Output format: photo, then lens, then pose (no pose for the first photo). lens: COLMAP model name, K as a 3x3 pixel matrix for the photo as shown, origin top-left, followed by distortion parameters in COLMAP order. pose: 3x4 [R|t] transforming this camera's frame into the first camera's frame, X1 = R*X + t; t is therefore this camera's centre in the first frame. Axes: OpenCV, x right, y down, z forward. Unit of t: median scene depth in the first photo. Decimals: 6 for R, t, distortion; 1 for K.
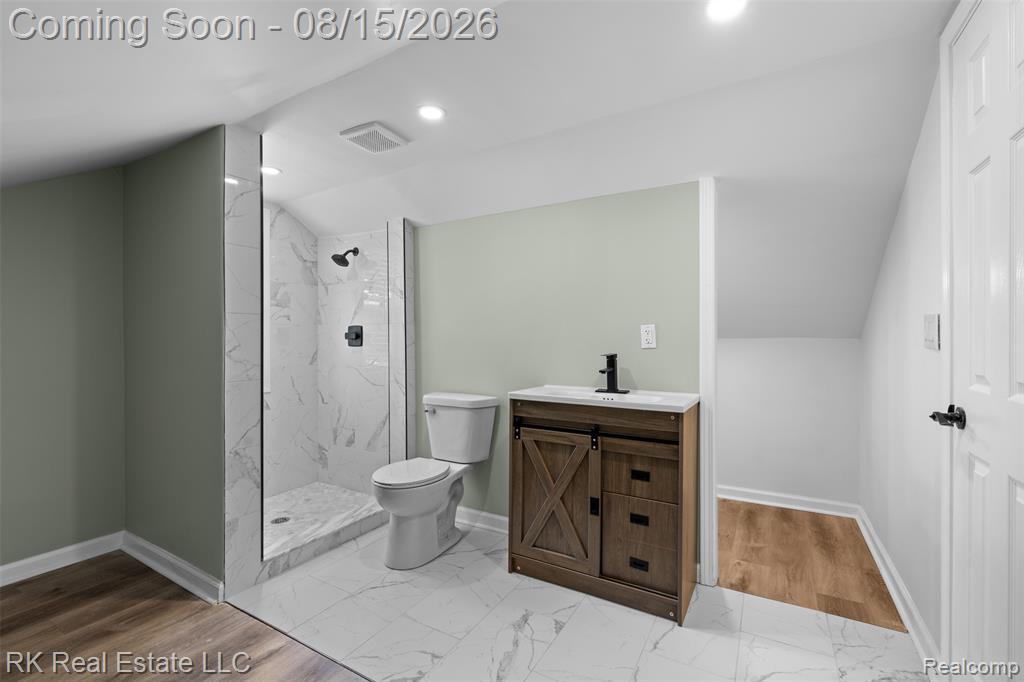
lens RADIAL K [[452.4, 0, 512.0], [0, 452.4, 341.0], [0, 0, 1]] dist [0.000547, 0.000409]
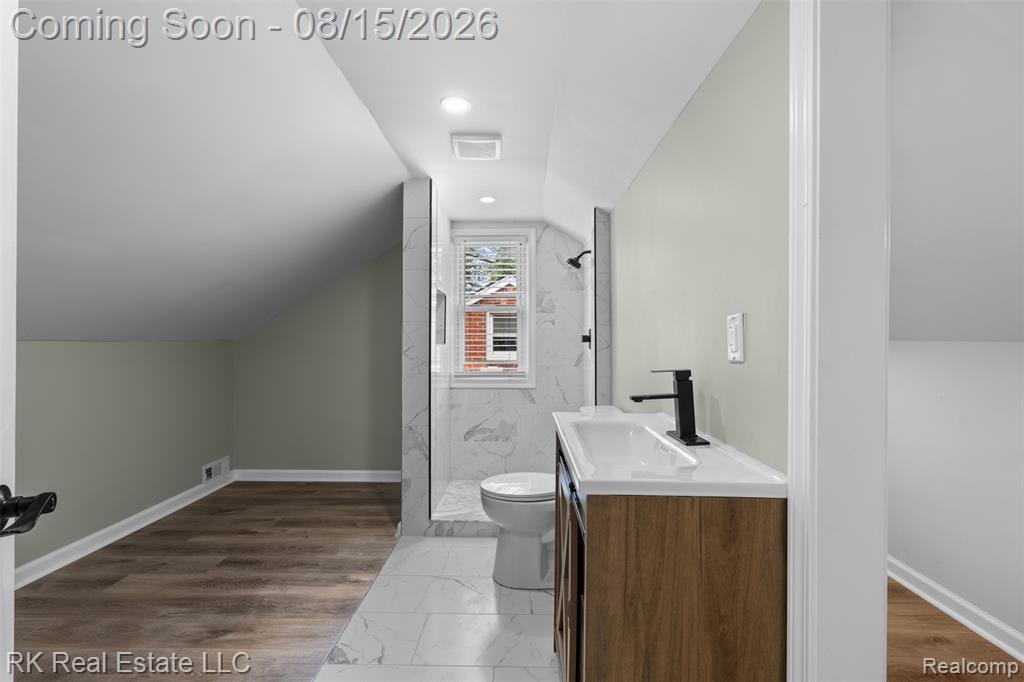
lens RADIAL K [[452.4, 0, 512.0], [0, 452.4, 341.0], [0, 0, 1]] dist [0.000547, 0.000409]
pose [[0.482625, -0.001367, -0.875826, 0.655896], [-0.005274, 0.999976, -0.004467, -0.001484], [0.875811, 0.006775, 0.482606, 0.596555]]
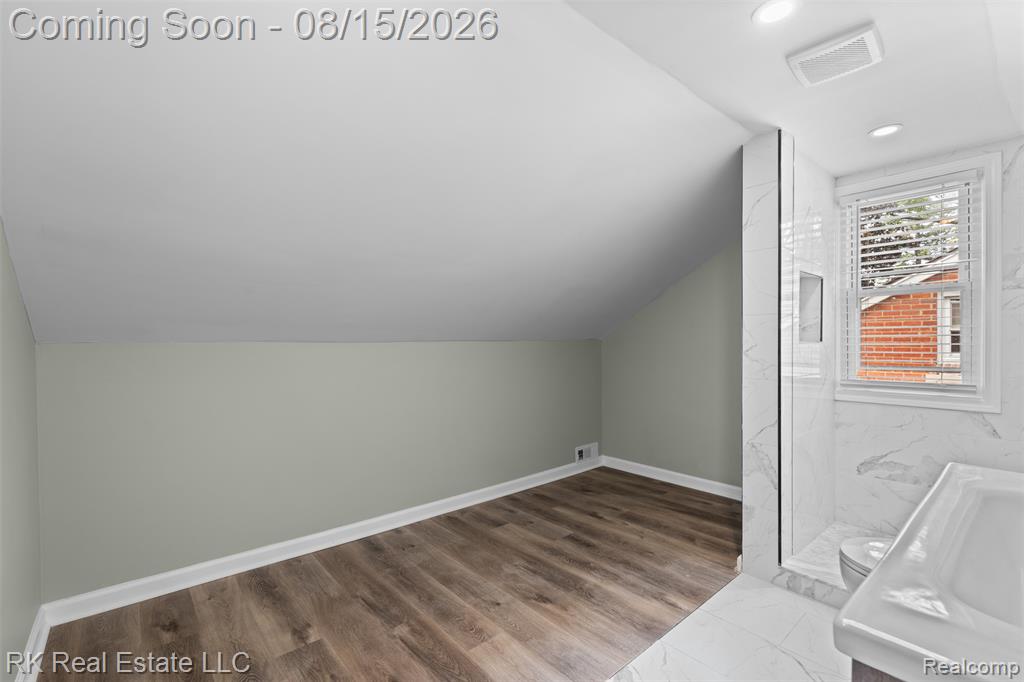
lens RADIAL K [[451.7, 0, 511.3], [0, 451.7, 345.9], [0, 0, 1]] dist [0.000395, -0.000012]
pose [[-0.334546, 0.012516, -0.942296, 0.563994], [0.002039, 0.999919, 0.012557, -0.002936], [0.942377, 0.002280, -0.334545, 0.783389]]
